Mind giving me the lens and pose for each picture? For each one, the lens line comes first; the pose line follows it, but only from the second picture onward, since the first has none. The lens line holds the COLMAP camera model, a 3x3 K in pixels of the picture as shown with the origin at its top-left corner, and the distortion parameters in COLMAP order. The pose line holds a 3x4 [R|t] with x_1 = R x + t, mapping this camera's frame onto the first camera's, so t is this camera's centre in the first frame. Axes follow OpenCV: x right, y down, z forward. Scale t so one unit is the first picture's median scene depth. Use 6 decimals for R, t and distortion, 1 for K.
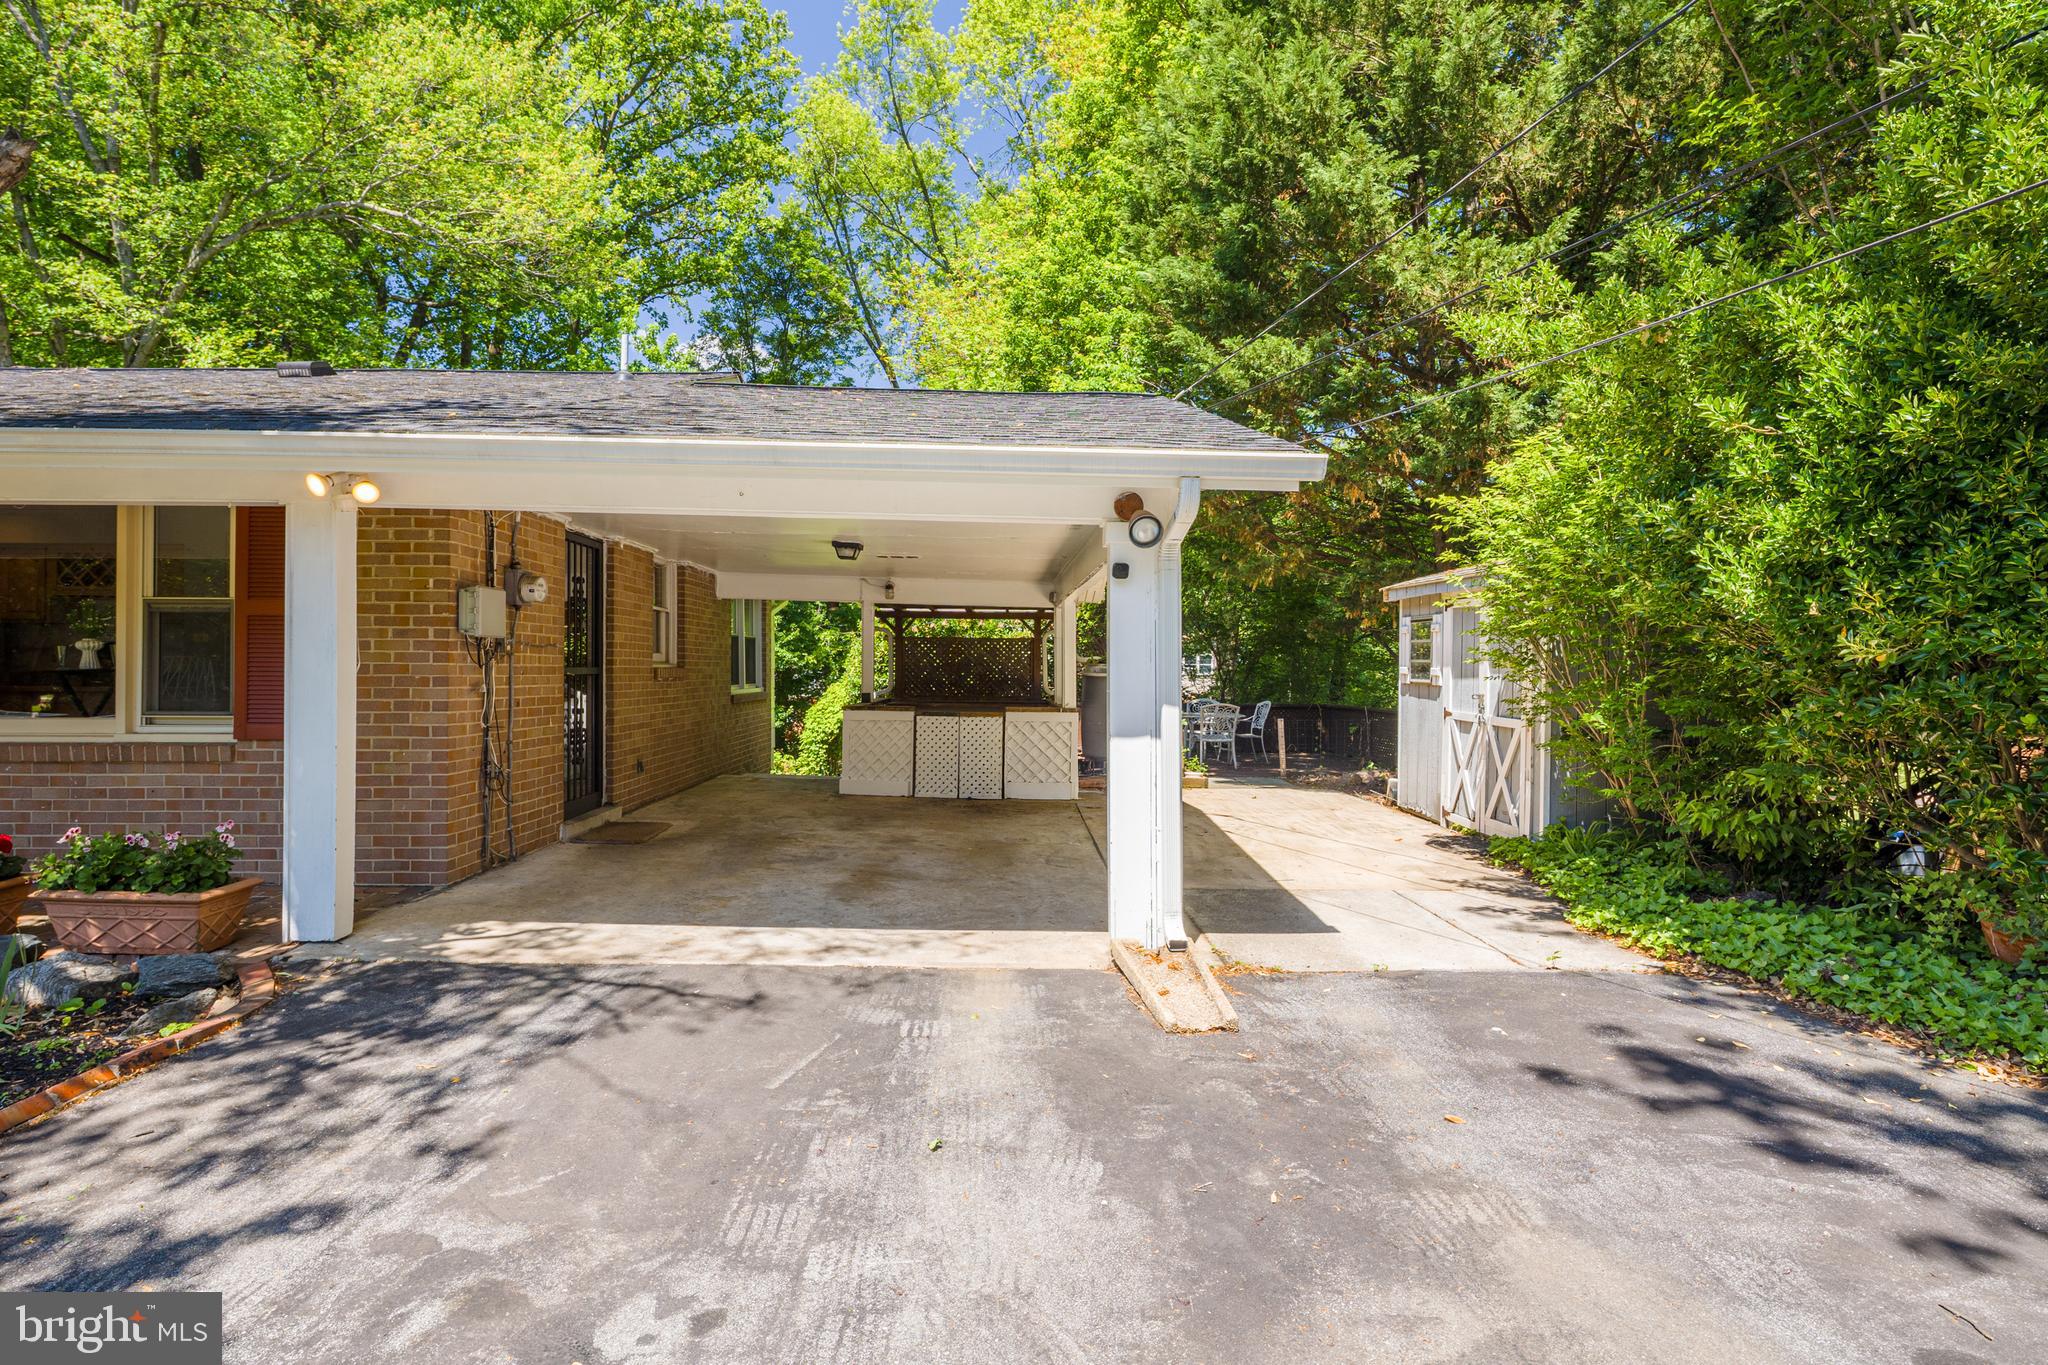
lens RADIAL K [[905.1, 0, 1020.2], [0, 905.1, 670.9], [0, 0, 1]] dist [0.000728, 0.000134]
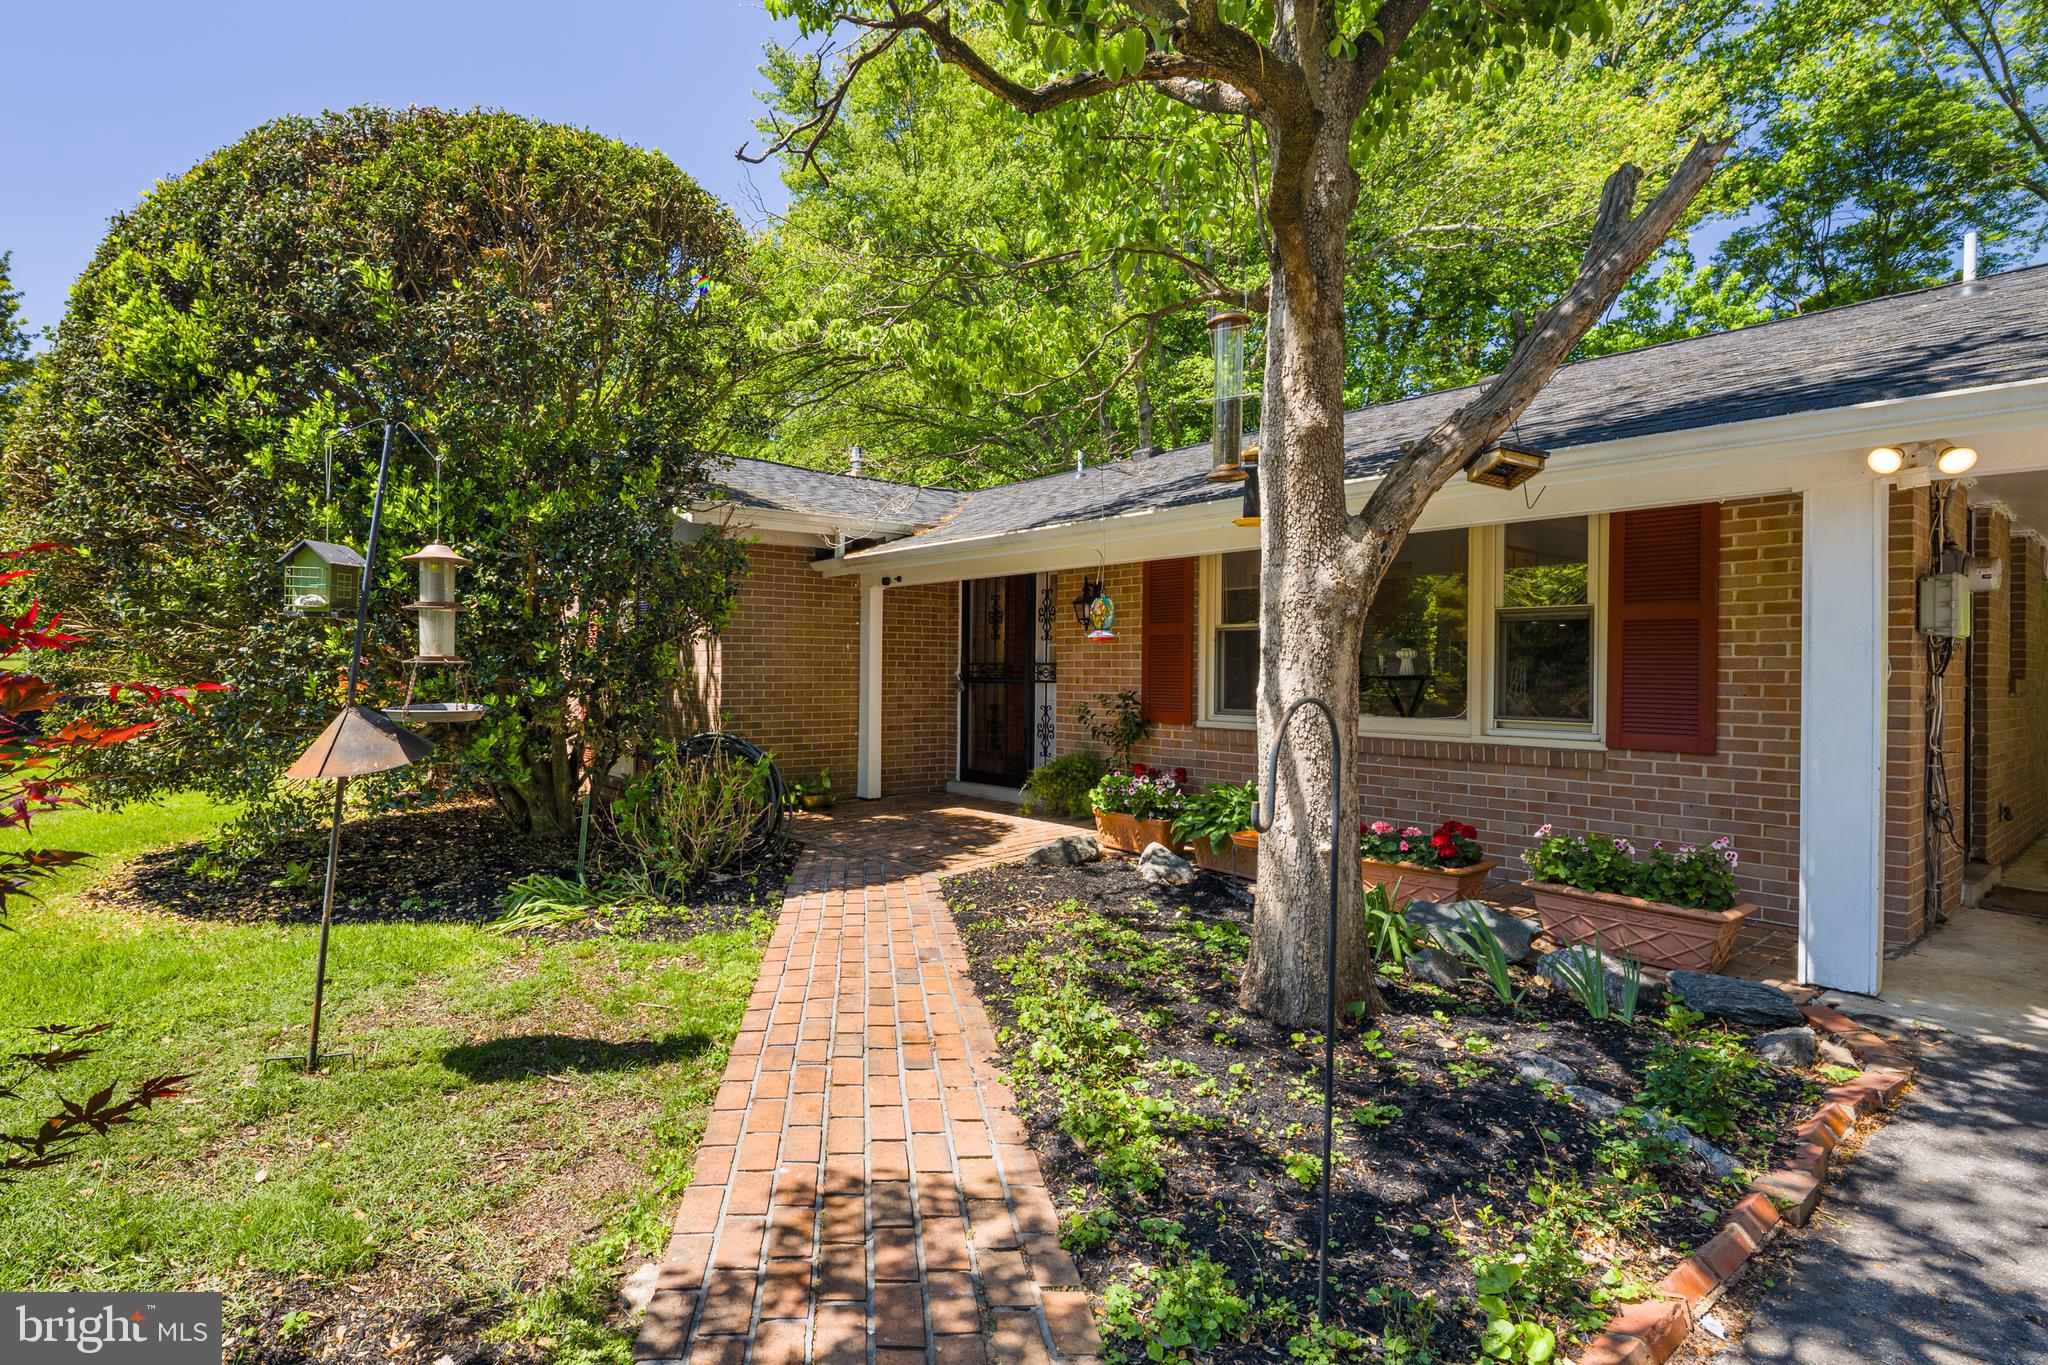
lens RADIAL K [[987.9, 0, 1024.0], [0, 987.9, 682.5], [0, 0, 1]] dist [-0.013294, -0.001028]
pose [[0.624821, 0.013122, -0.780658, -0.535414], [-0.014940, 0.999877, 0.004849, 0.011722], [0.780625, 0.008634, 0.624940, -0.194300]]
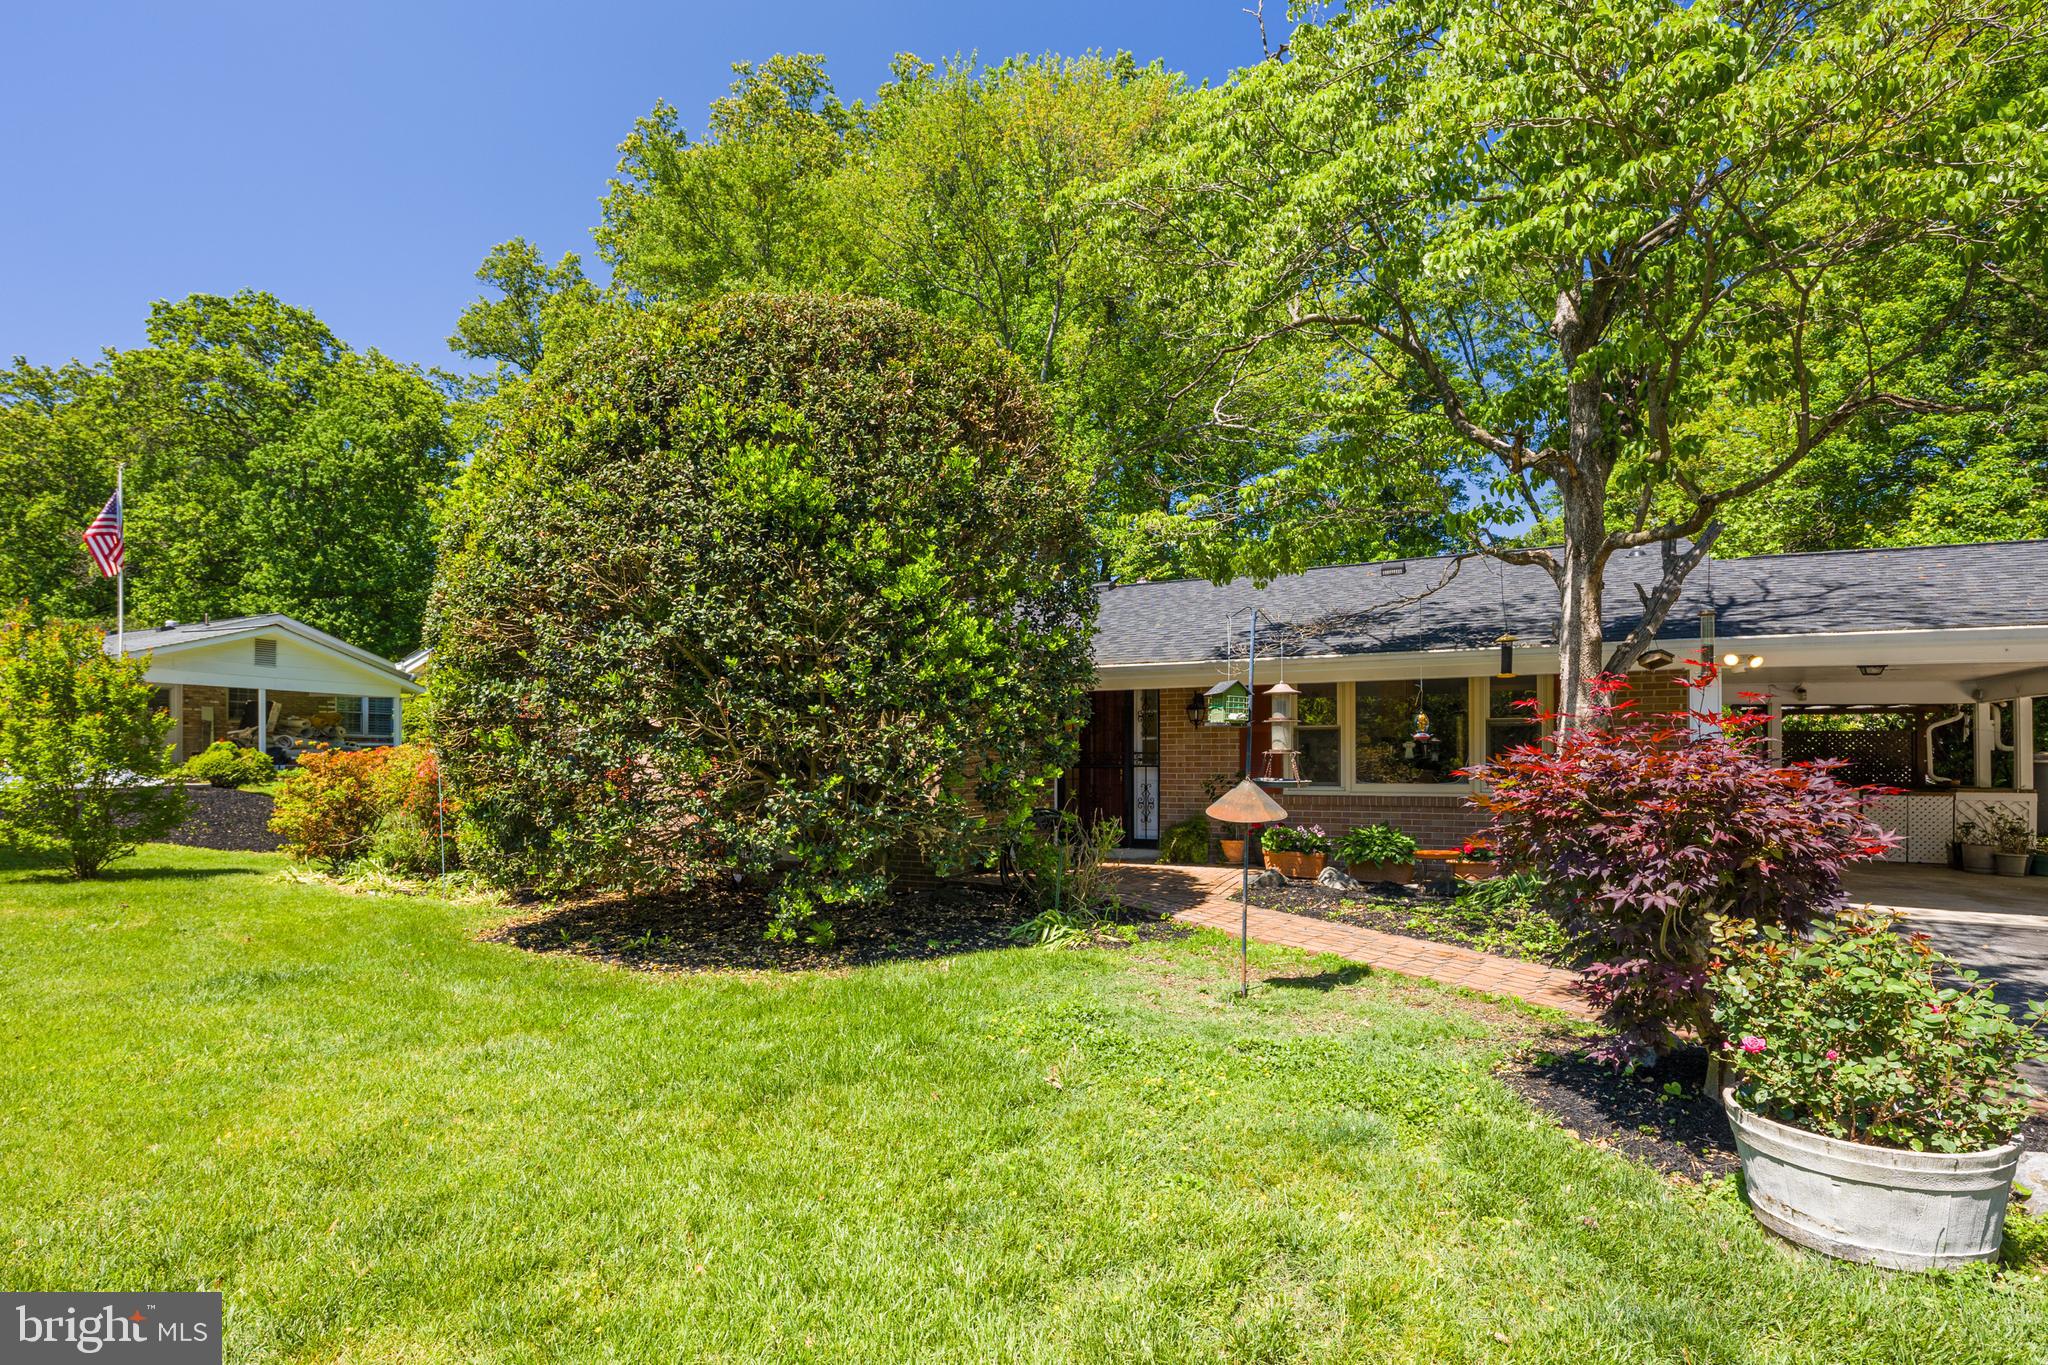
lens RADIAL K [[1004.5, 0, 1023.3], [0, 1004.5, 777.5], [0, 0, 1]] dist [-0.013367, -0.000466]
pose [[0.909309, 0.000304, -0.416121, -1.215475], [0.000220, 0.999999, 0.001211, 0.040512], [0.416121, -0.001193, 0.909309, -1.493230]]
